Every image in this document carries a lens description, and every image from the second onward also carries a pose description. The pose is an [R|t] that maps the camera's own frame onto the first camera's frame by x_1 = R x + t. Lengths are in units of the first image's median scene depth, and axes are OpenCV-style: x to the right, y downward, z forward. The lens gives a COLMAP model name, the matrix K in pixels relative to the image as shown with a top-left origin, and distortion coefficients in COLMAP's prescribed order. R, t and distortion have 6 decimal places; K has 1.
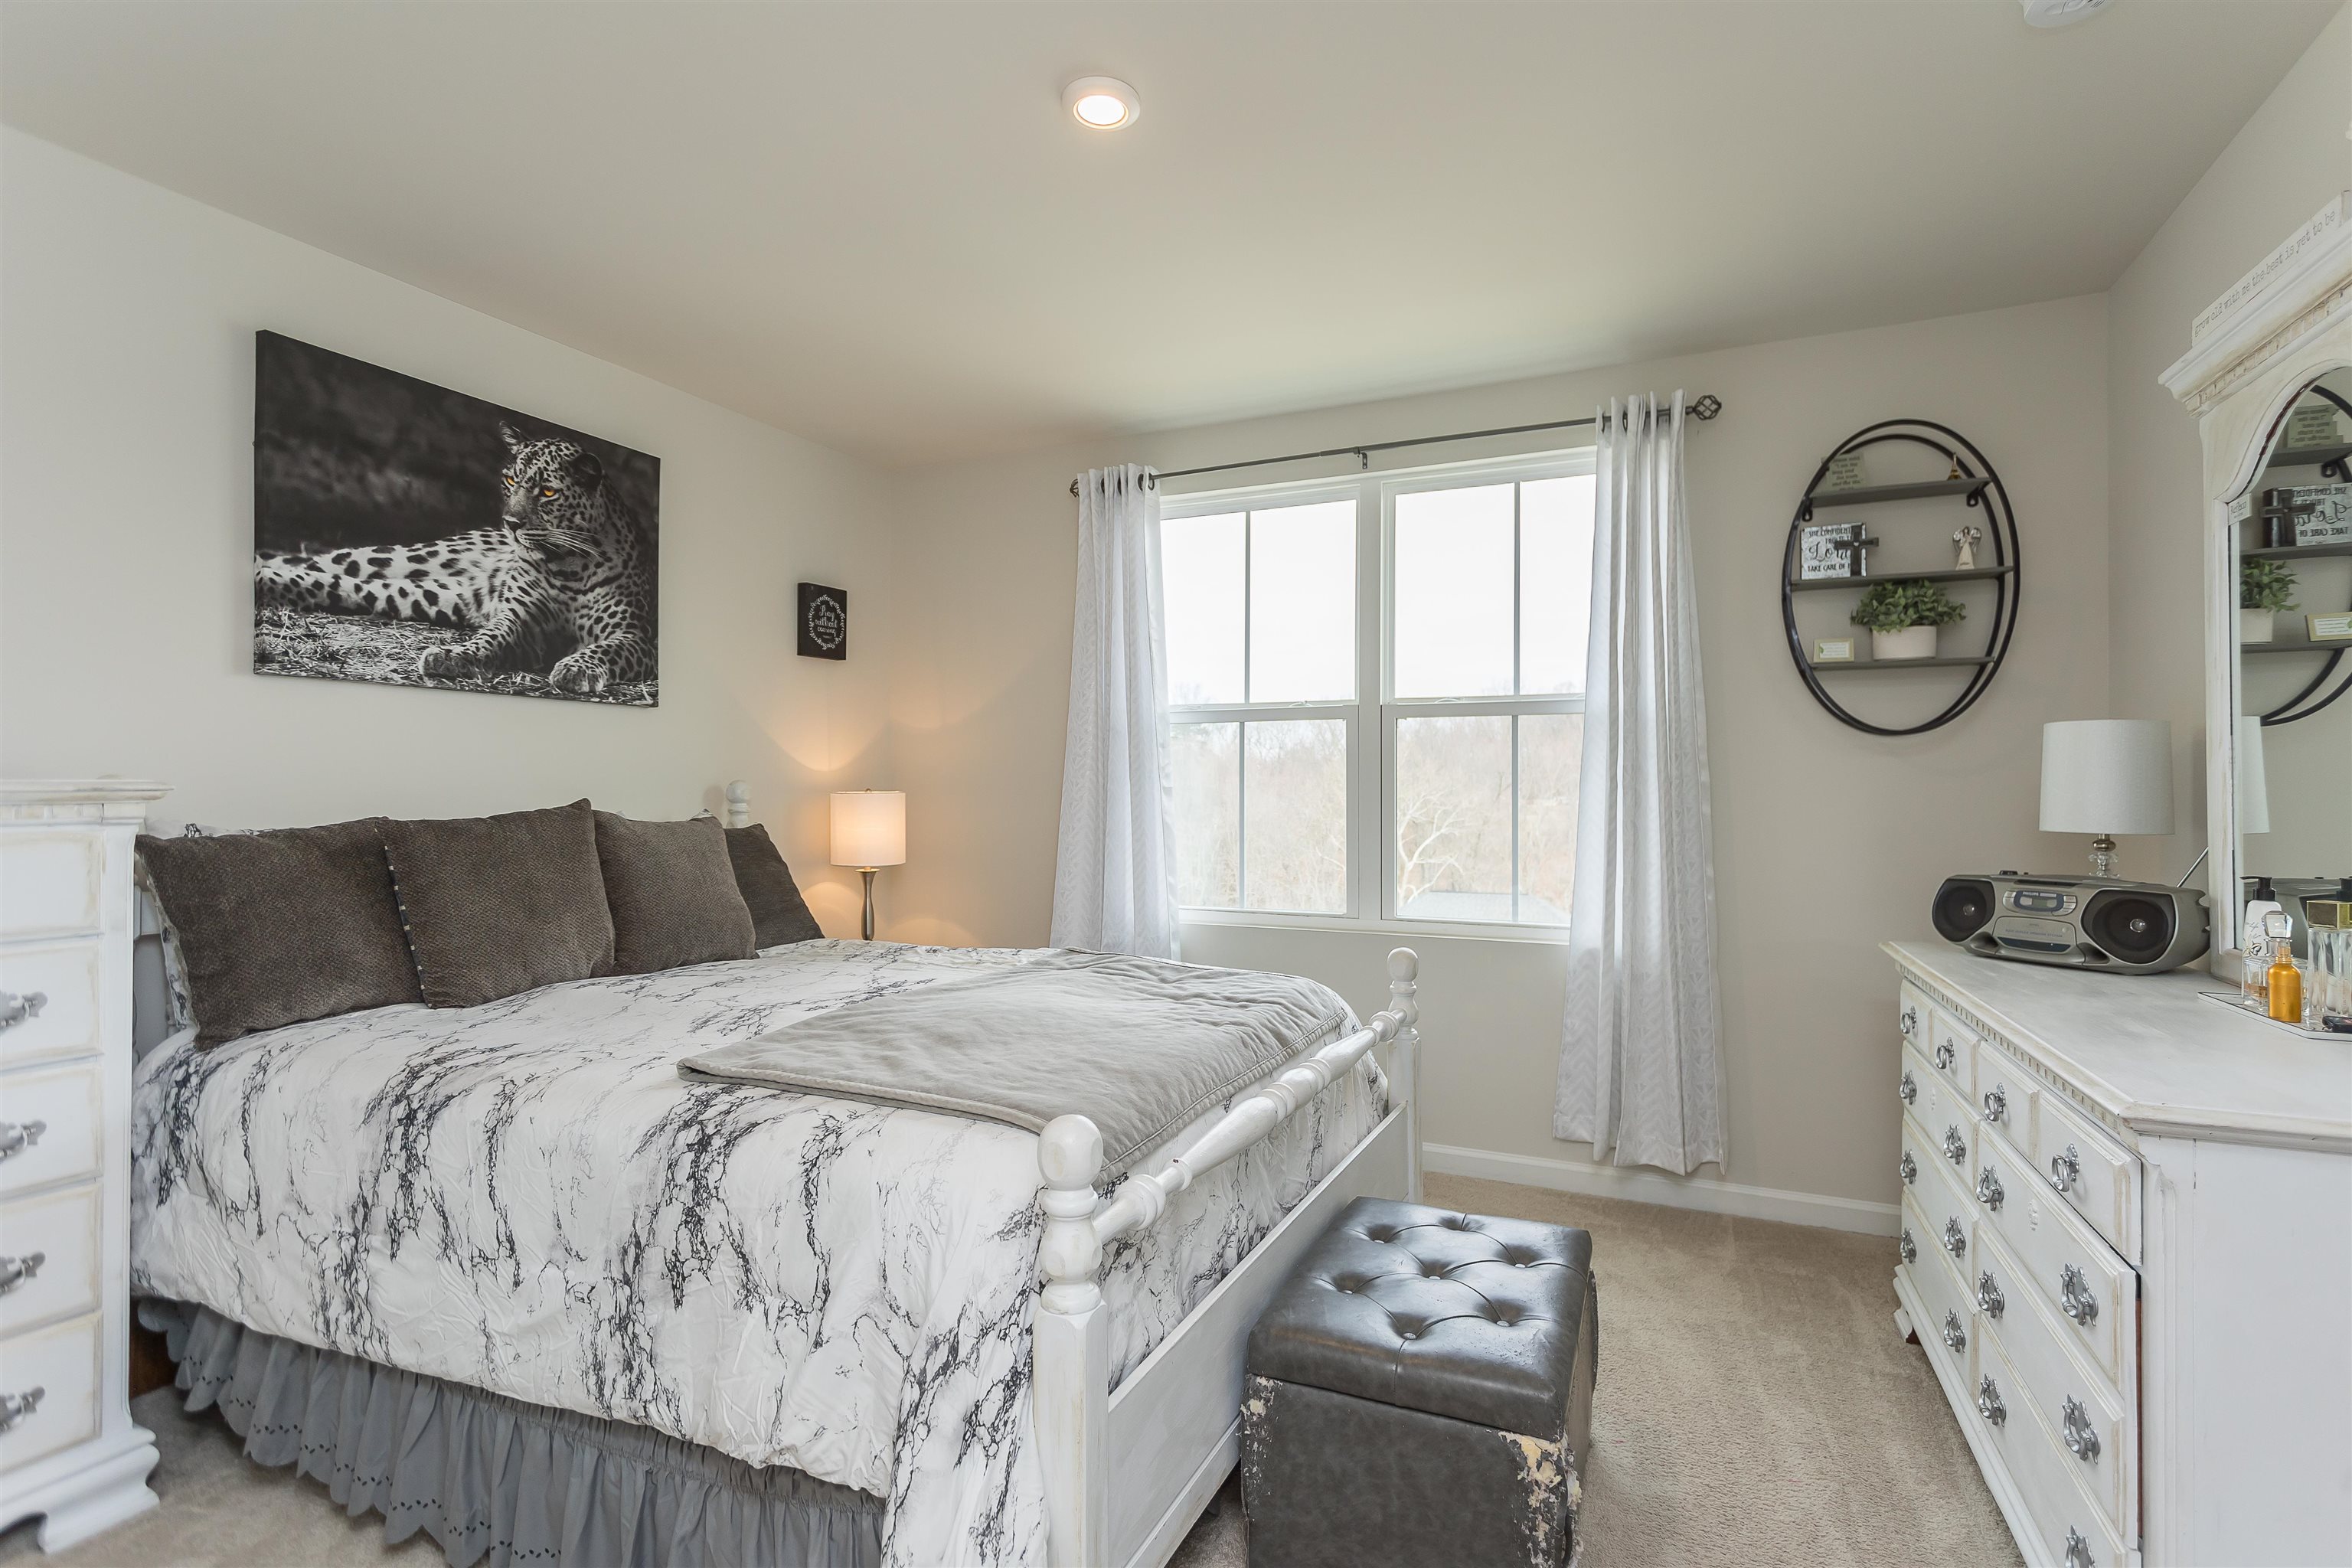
lens RADIAL K [[1093.3, 0, 1173.3], [0, 1093.3, 794.0], [0, 0, 1]] dist [0.002612, 0.000887]
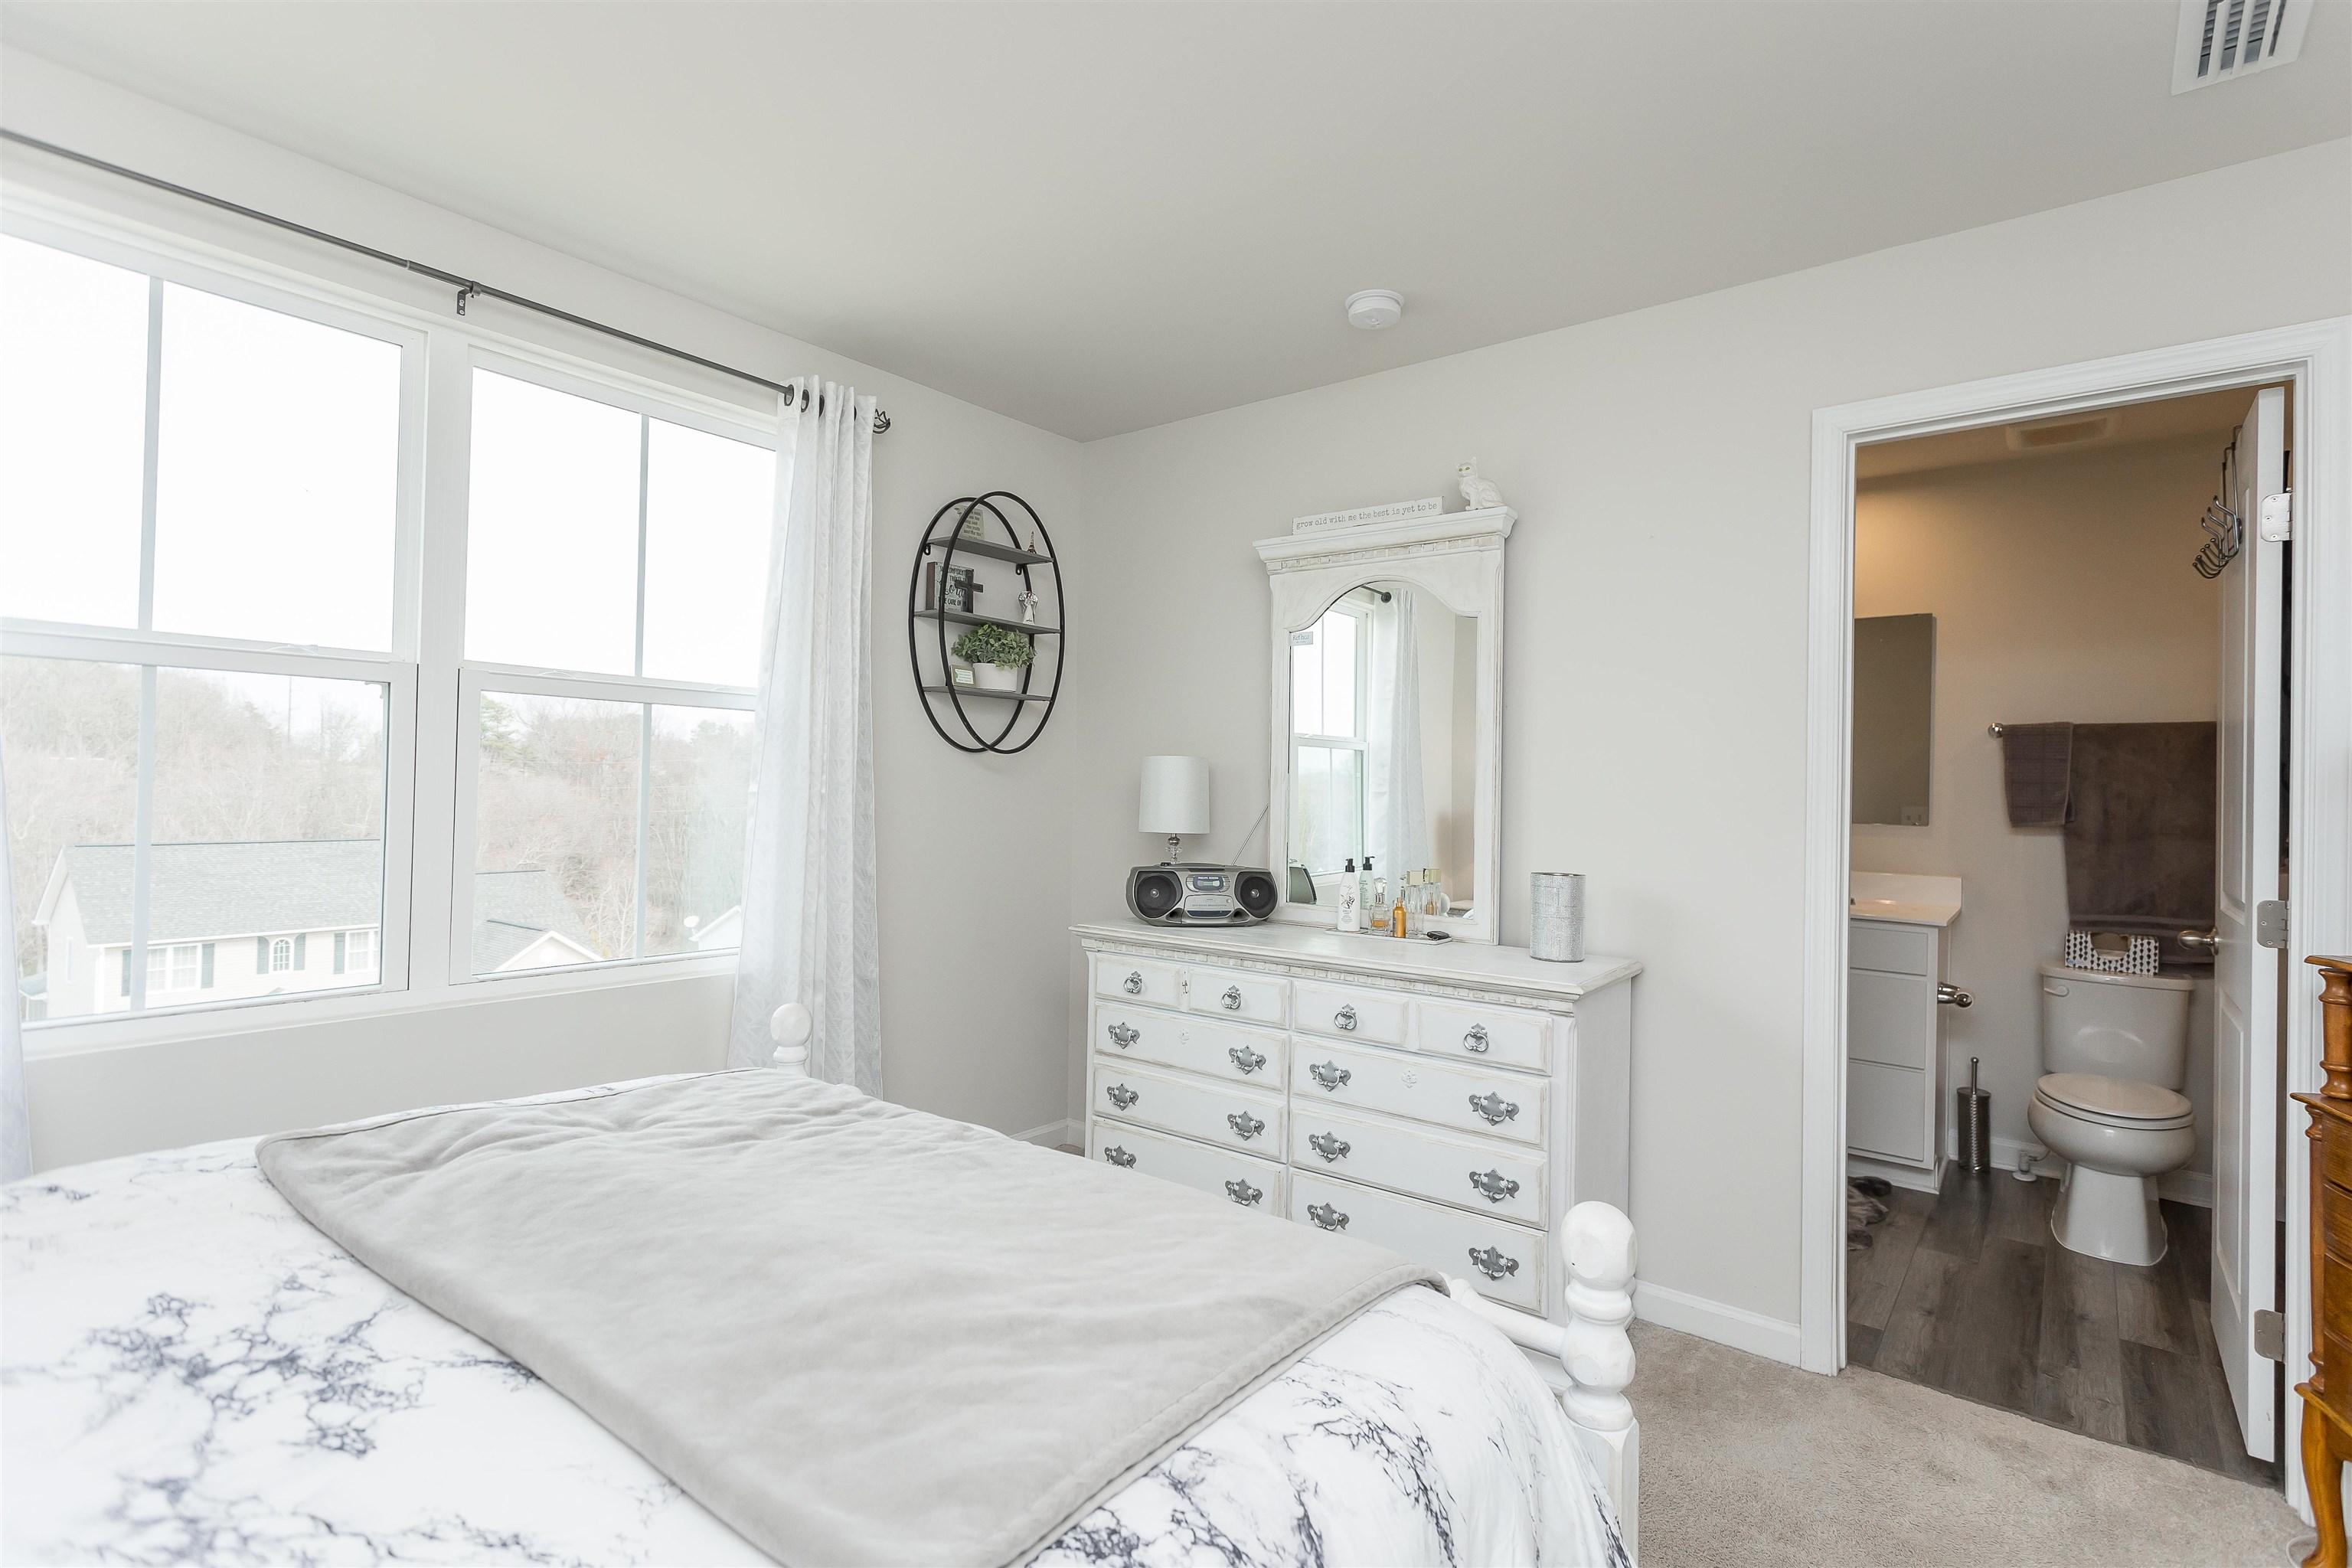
lens RADIAL K [[1117.5, 0, 1188.9], [0, 1117.5, 772.9], [0, 0, 1]] dist [0.000531, 0.001272]
pose [[0.242948, 0.022339, 0.969782, -0.471494], [-0.016472, 0.999686, -0.018902, -0.013169], [-0.969900, -0.011382, 0.243239, 0.493342]]
